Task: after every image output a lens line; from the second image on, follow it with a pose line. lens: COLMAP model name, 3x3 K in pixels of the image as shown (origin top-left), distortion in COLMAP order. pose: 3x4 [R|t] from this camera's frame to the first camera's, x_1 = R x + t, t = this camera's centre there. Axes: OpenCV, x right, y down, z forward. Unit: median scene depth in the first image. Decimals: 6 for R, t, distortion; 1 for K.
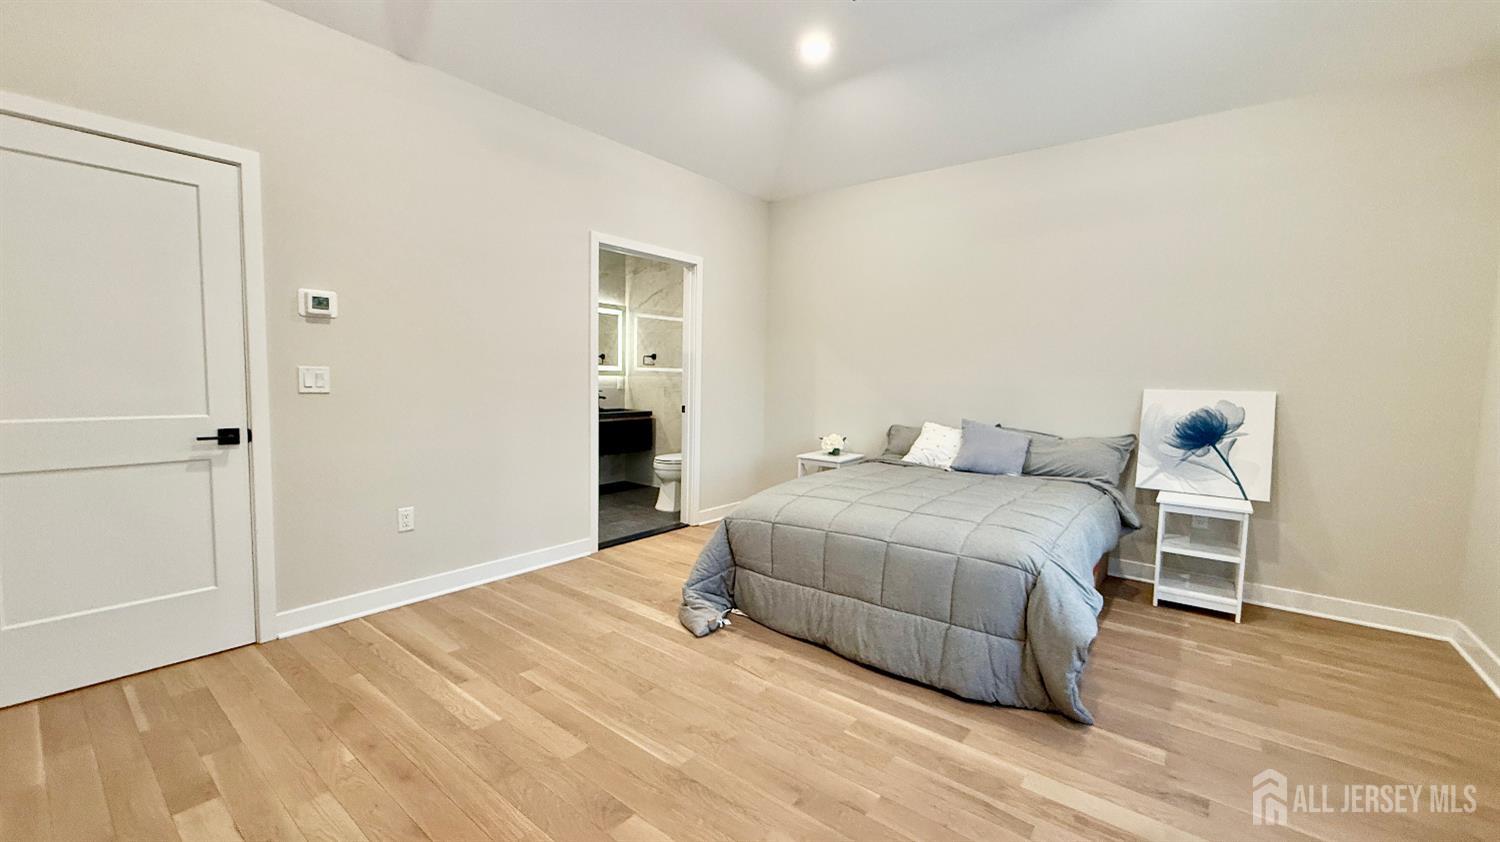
lens RADIAL K [[599.6, 0, 753.6], [0, 599.6, 427.2], [0, 0, 1]] dist [-0.003614, 0.001121]
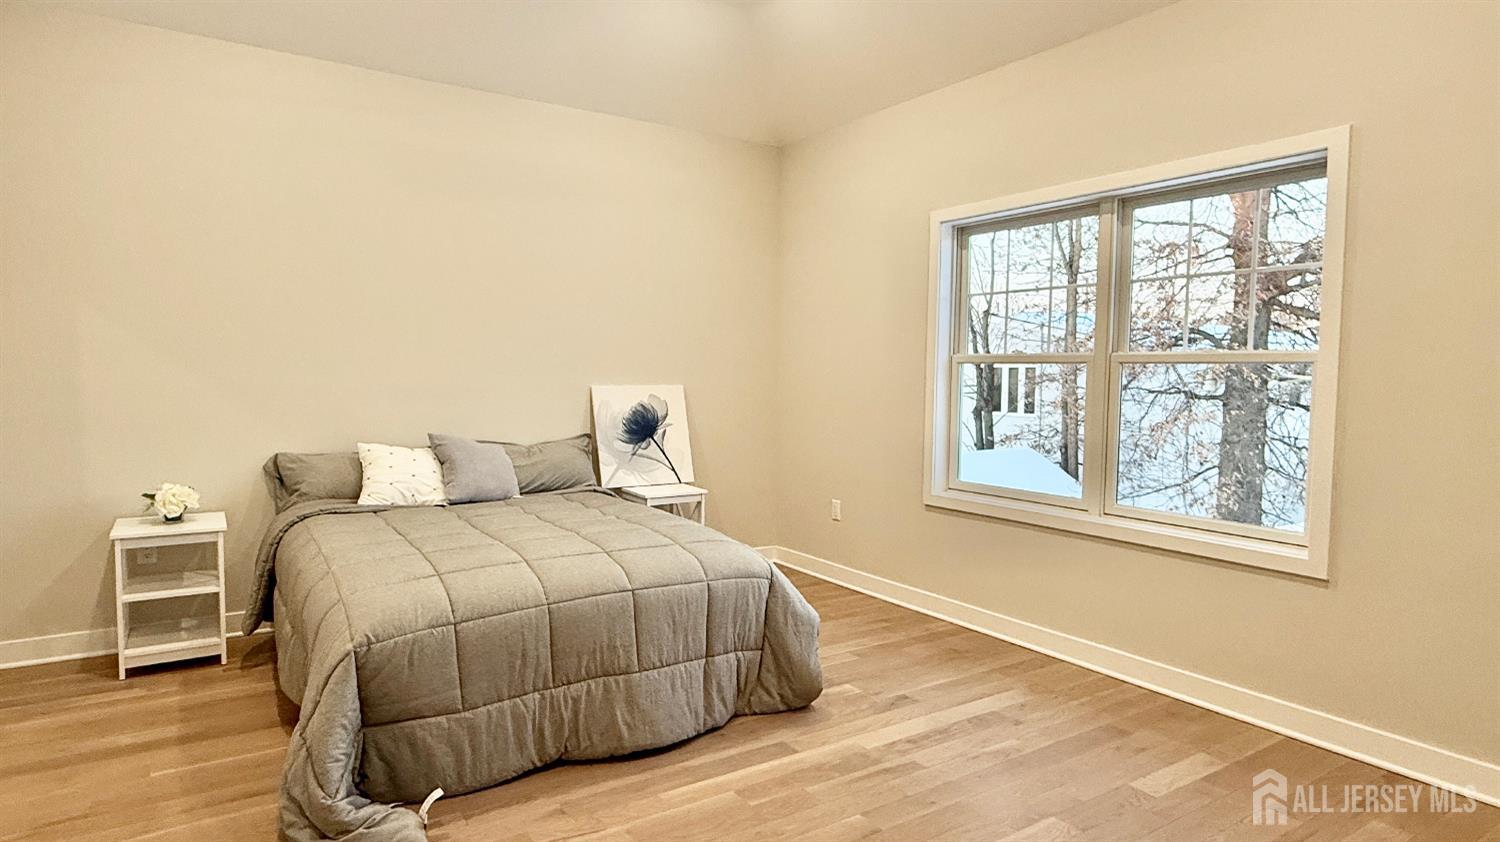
lens RADIAL K [[832.6, 0, 749.0], [0, 832.6, 422.0], [0, 0, 1]] dist [-0.000796, 0.000288]
pose [[0.320435, -0.072901, 0.944461, -0.573434], [0.078209, 0.995666, 0.050319, -0.058302], [-0.944036, 0.057742, 0.324748, 0.362020]]
